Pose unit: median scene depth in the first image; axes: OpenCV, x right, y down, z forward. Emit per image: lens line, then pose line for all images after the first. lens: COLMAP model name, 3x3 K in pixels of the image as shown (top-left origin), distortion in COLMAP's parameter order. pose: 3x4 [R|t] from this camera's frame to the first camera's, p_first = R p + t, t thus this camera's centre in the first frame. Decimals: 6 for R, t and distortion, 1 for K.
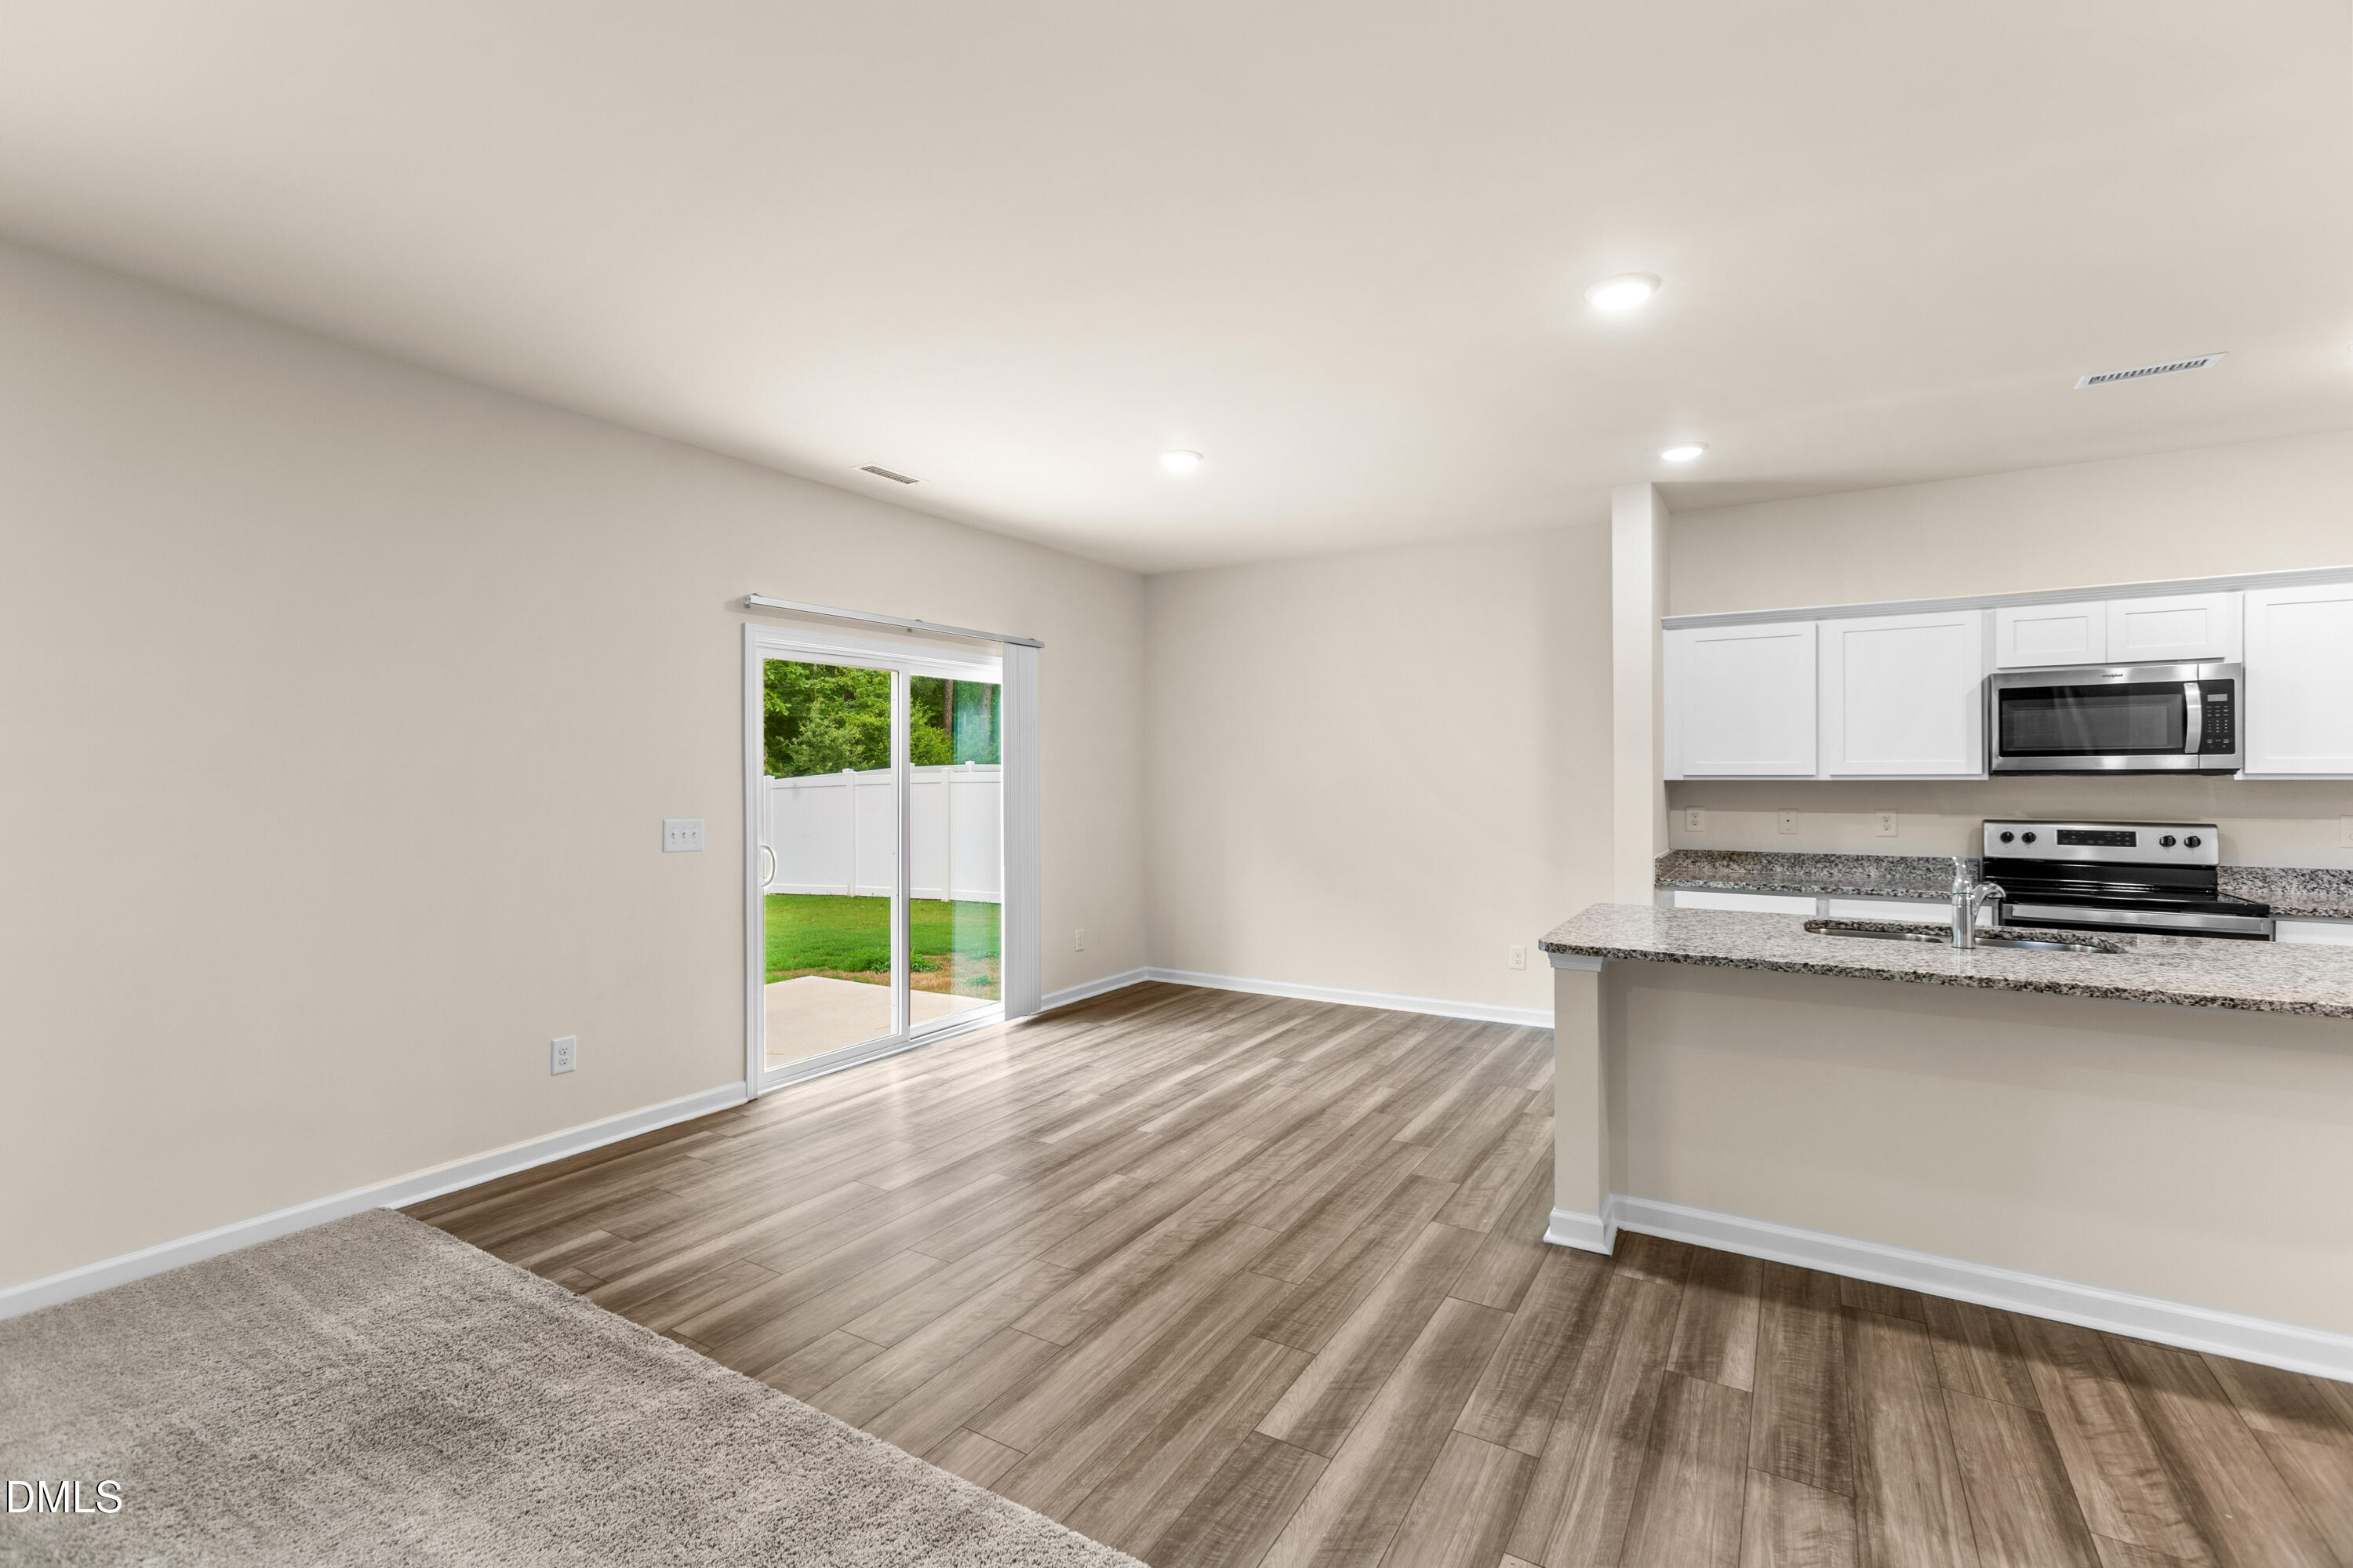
lens RADIAL K [[1043.1, 0, 1180.0], [0, 1043.1, 774.7], [0, 0, 1]] dist [-0.007183, 0.008785]
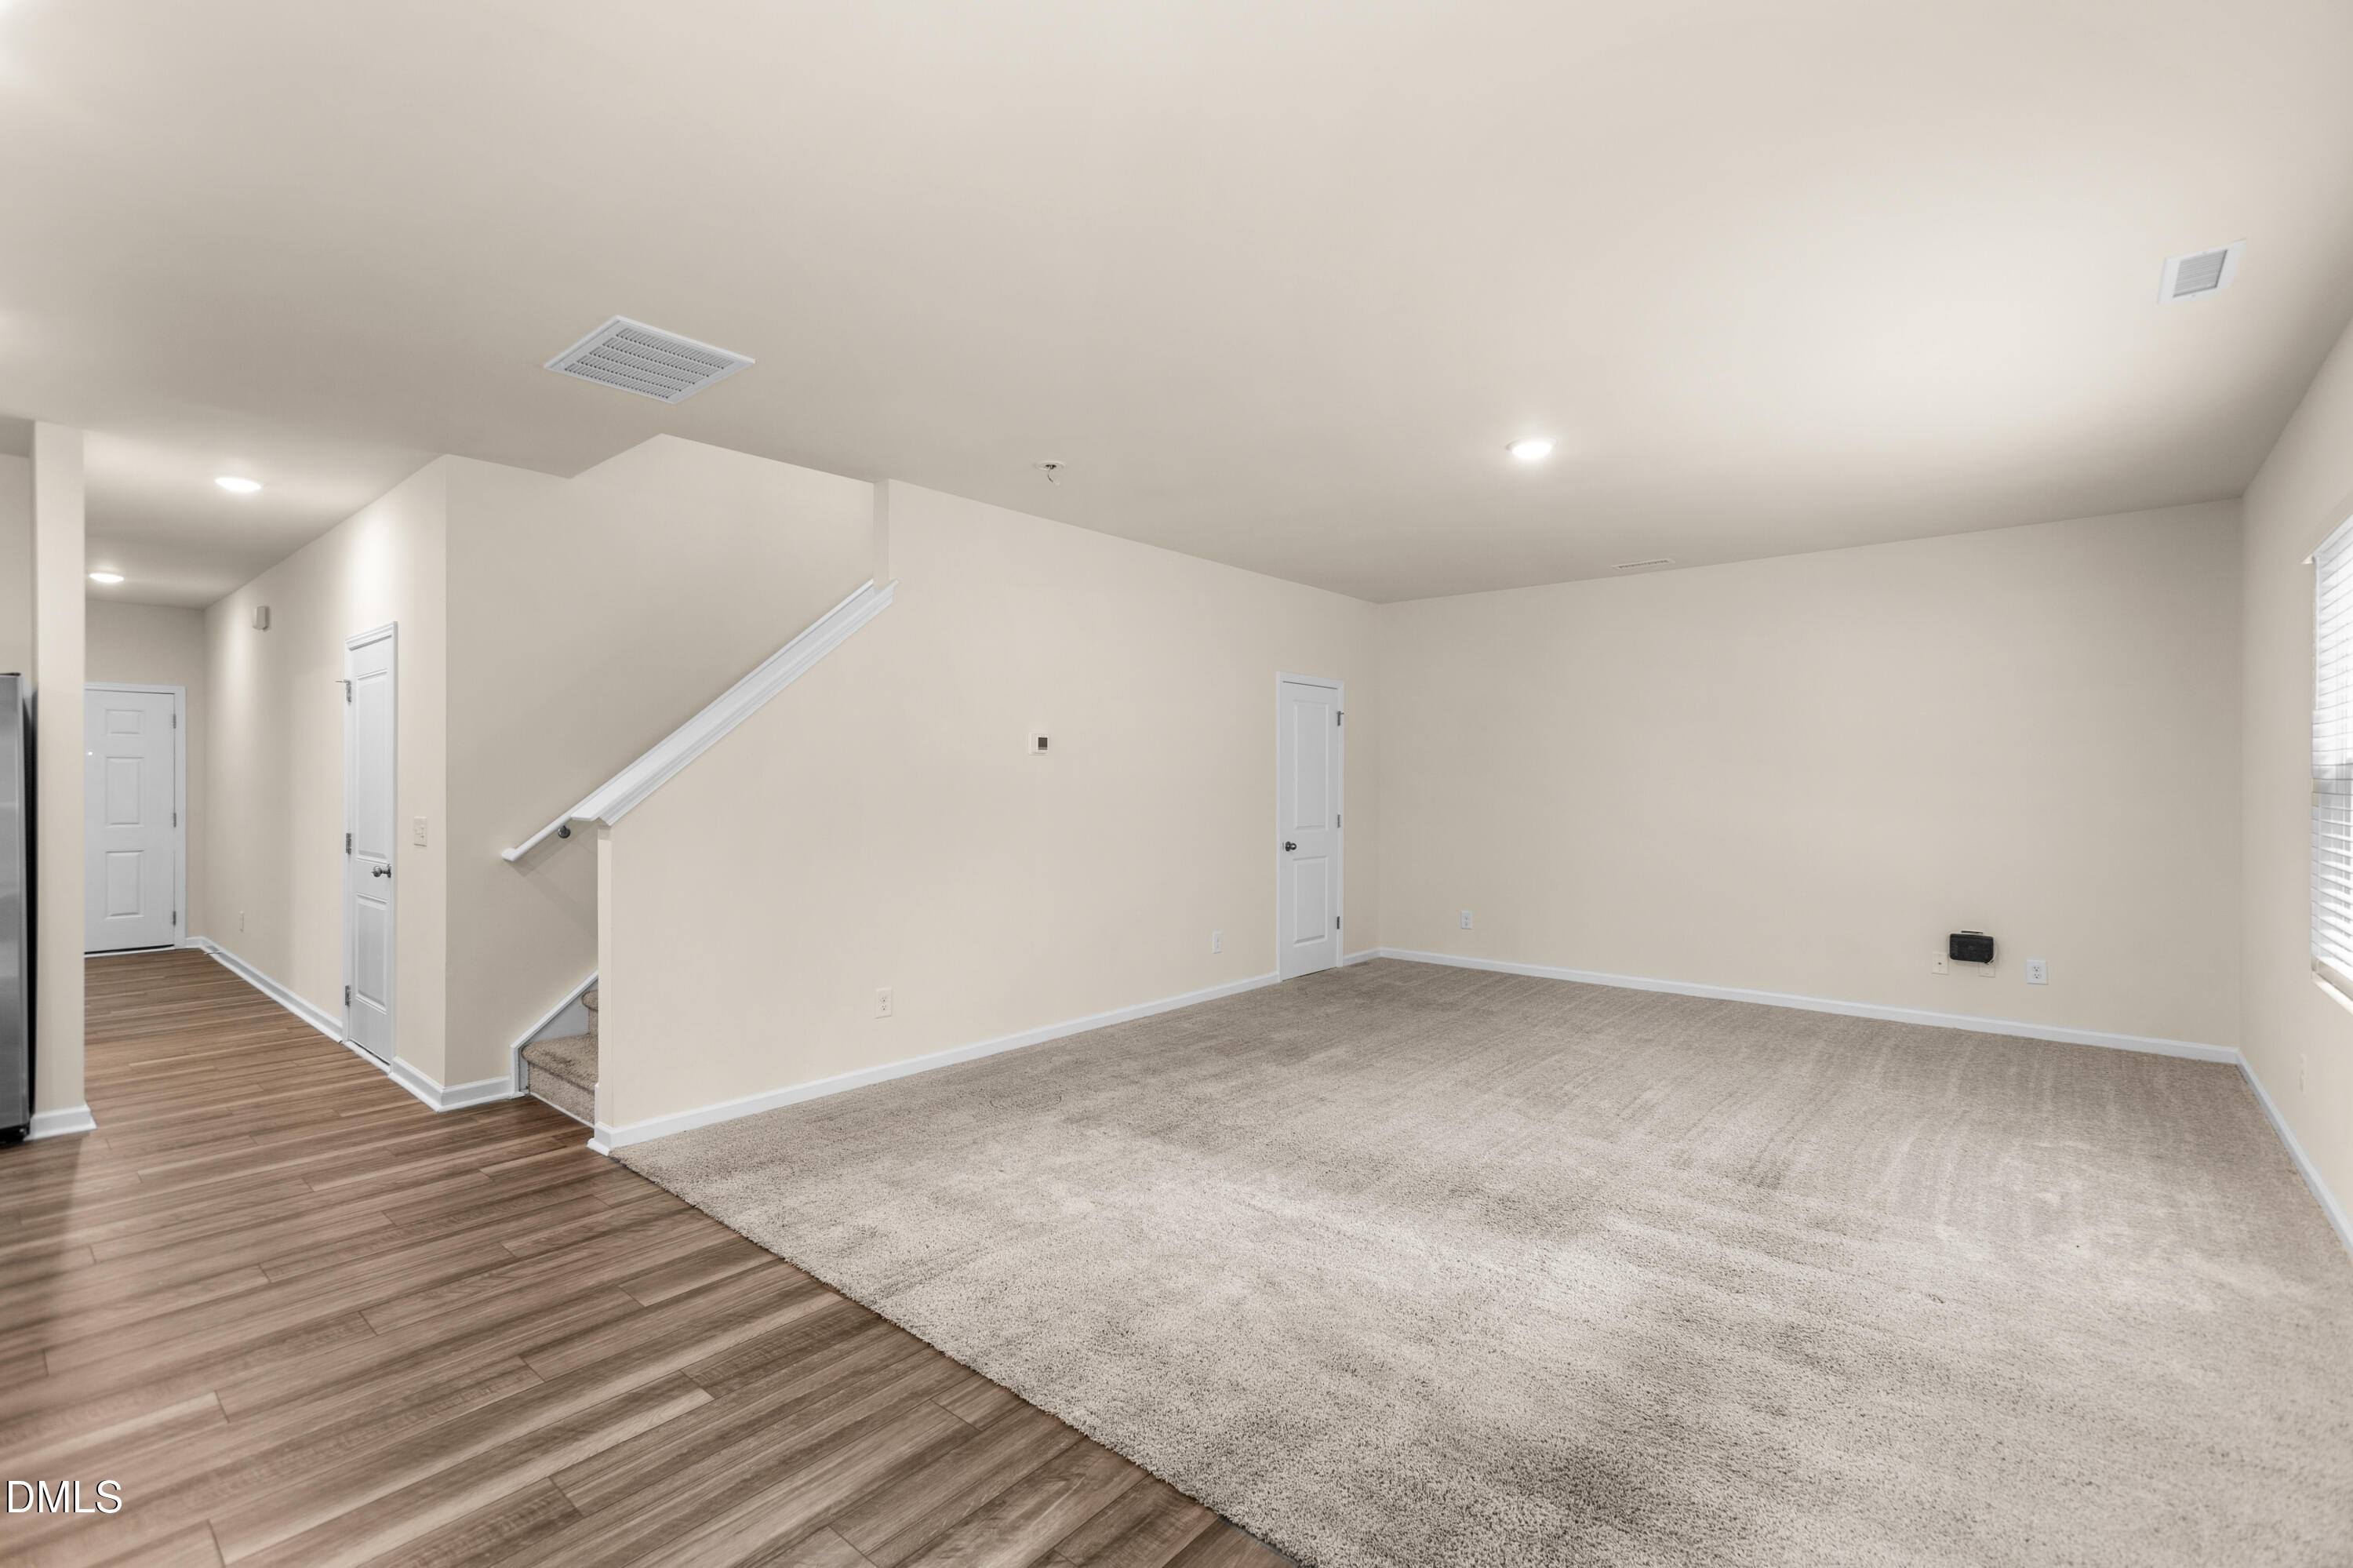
lens RADIAL K [[1043.1, 0, 1170.7], [0, 1043.1, 778.1], [0, 0, 1]] dist [-0.007183, 0.008785]
pose [[-0.986176, 0.003317, 0.165665, -0.322086], [0.002950, 0.999993, -0.002465, 0.005810], [-0.165672, -0.001942, -0.986179, 1.134285]]
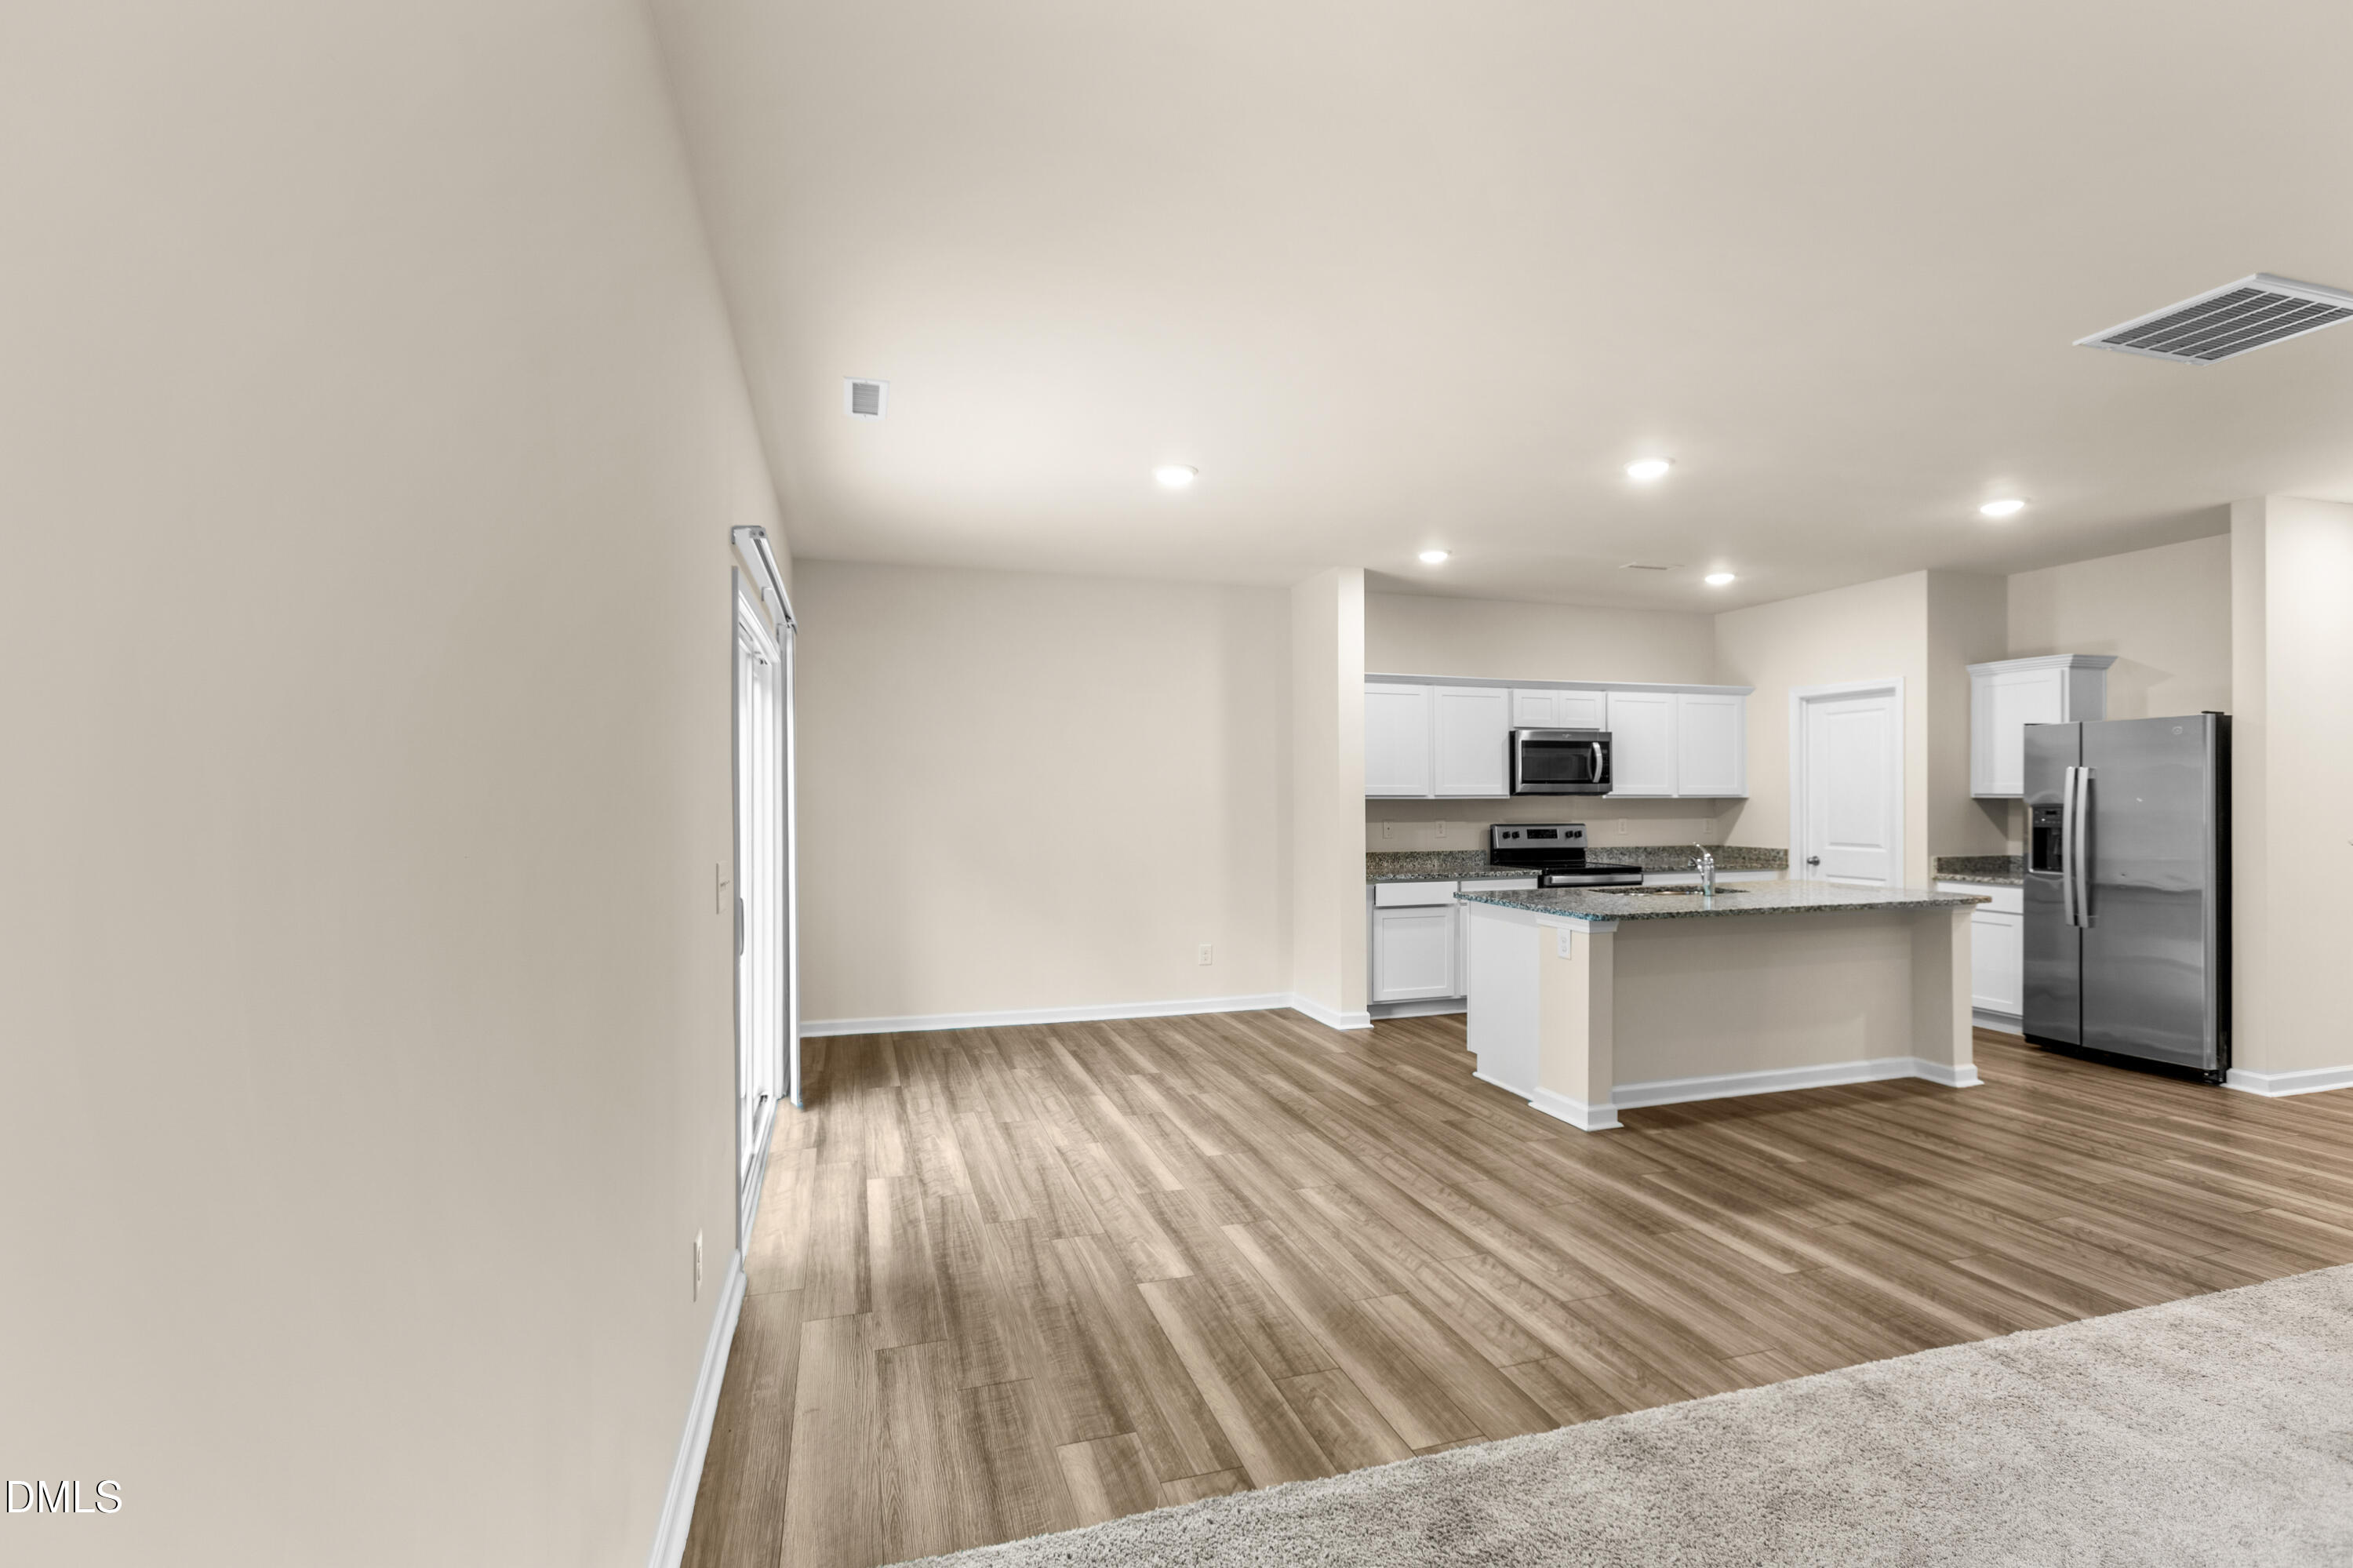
lens RADIAL K [[1043.1, 0, 1180.8], [0, 1043.1, 798.5], [0, 0, 1]] dist [-0.007183, 0.008785]
pose [[0.662071, -0.001200, 0.749440, -0.852623], [0.000093, 0.999999, 0.001520, 0.002984], [-0.749441, -0.000937, 0.662071, 0.399189]]
